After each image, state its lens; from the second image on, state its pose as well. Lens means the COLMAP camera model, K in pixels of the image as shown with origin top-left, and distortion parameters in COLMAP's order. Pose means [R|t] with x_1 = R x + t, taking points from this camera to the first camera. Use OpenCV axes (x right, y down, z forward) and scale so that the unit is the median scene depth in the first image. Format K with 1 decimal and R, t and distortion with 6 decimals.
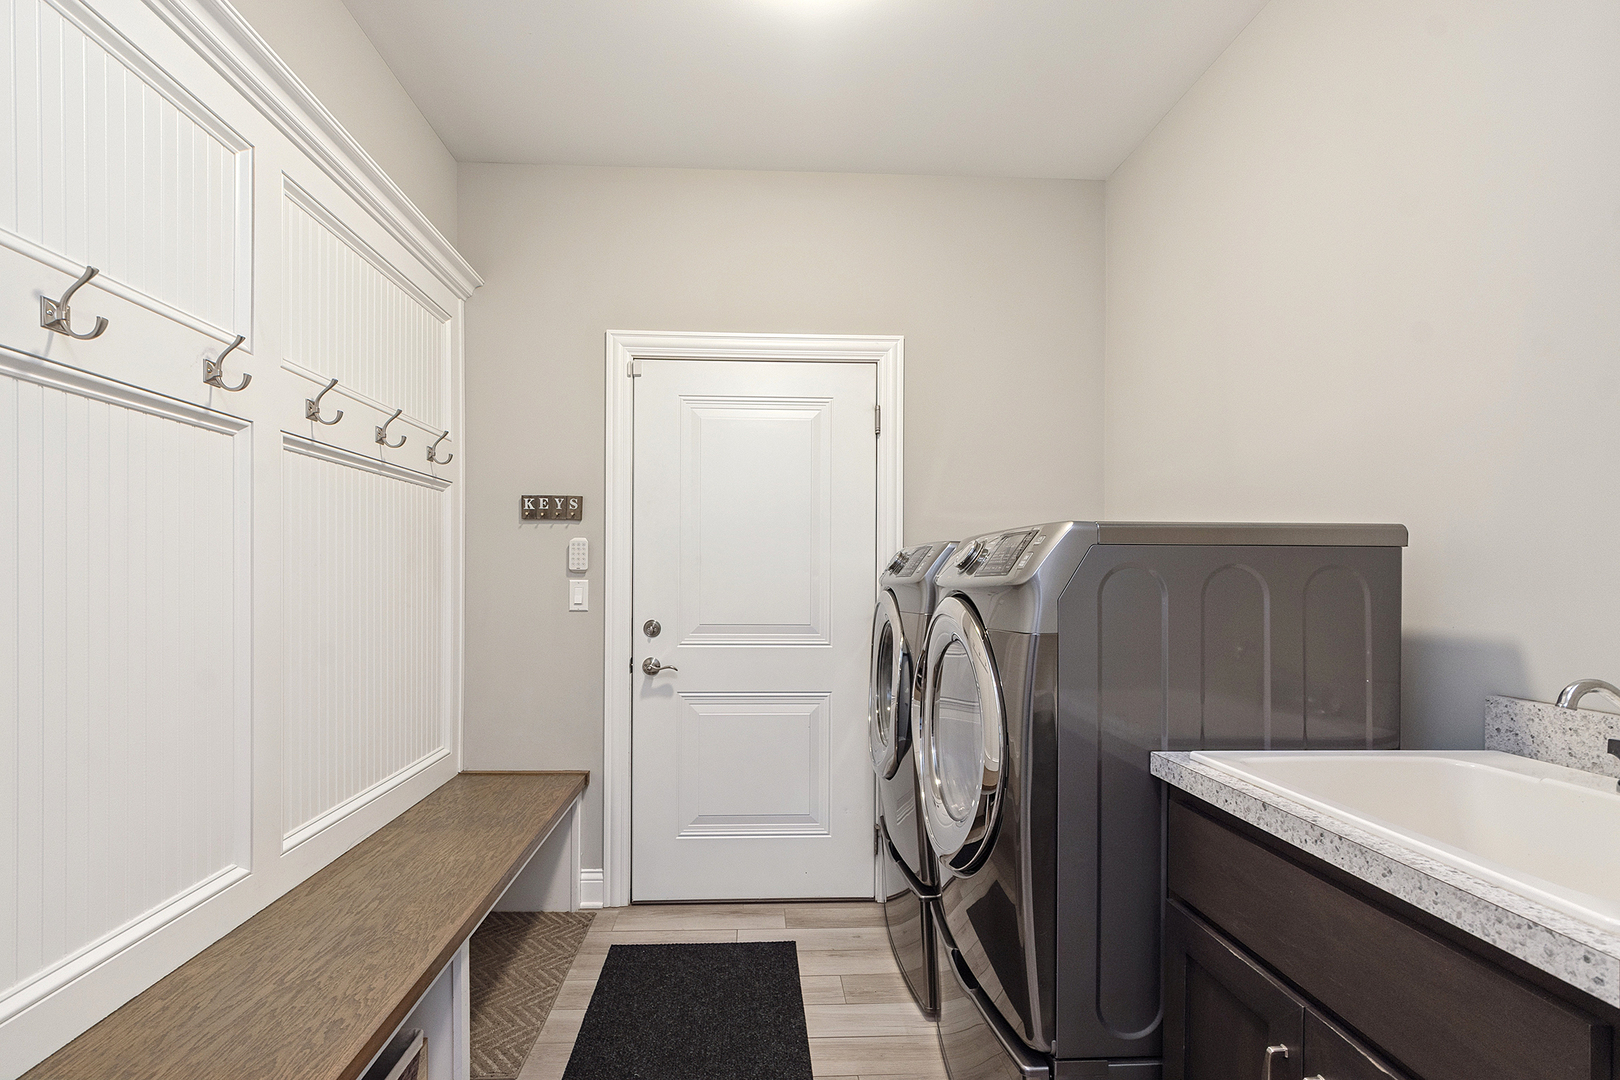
lens RADIAL K [[723.5, 0, 799.4], [0, 723.5, 546.1], [0, 0, 1]] dist [-0.002706, -0.000390]
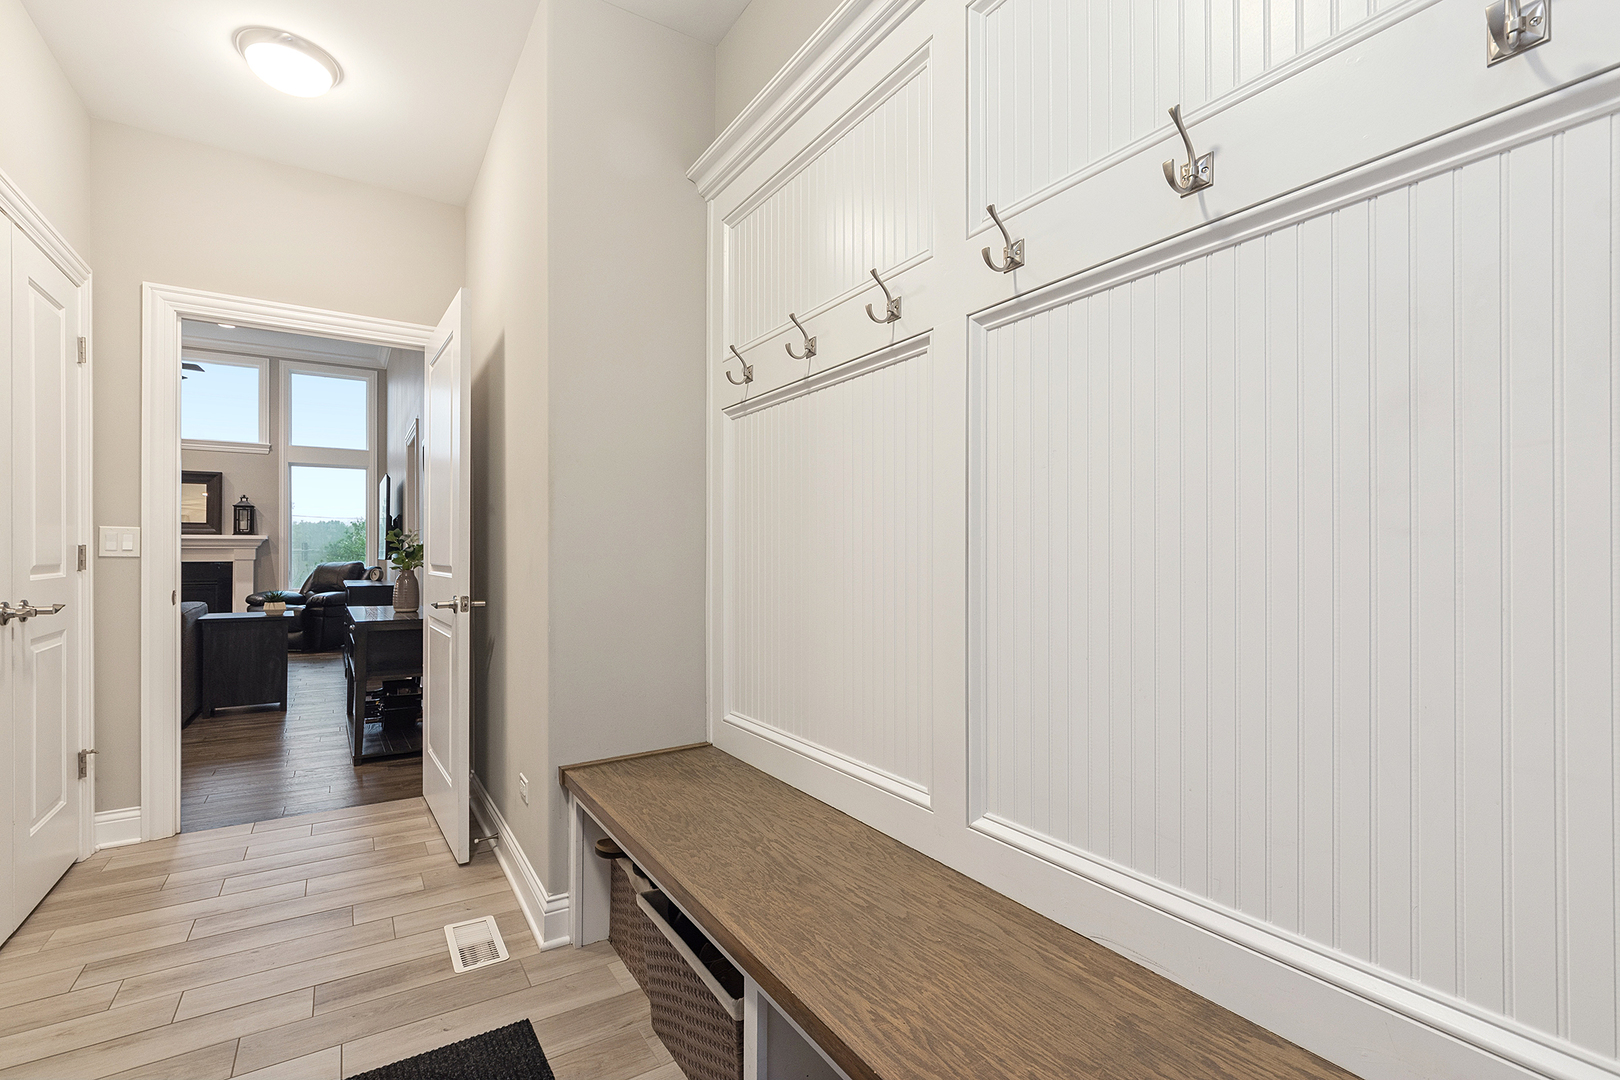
lens RADIAL K [[724.1, 0, 803.8], [0, 724.1, 536.6], [0, 0, 1]] dist [-0.002777, -0.000144]
pose [[-0.877113, -0.018140, -0.479942, -0.156307], [0.012981, 0.998026, -0.061445, 0.151582], [0.480109, -0.060124, -0.875146, 1.693010]]
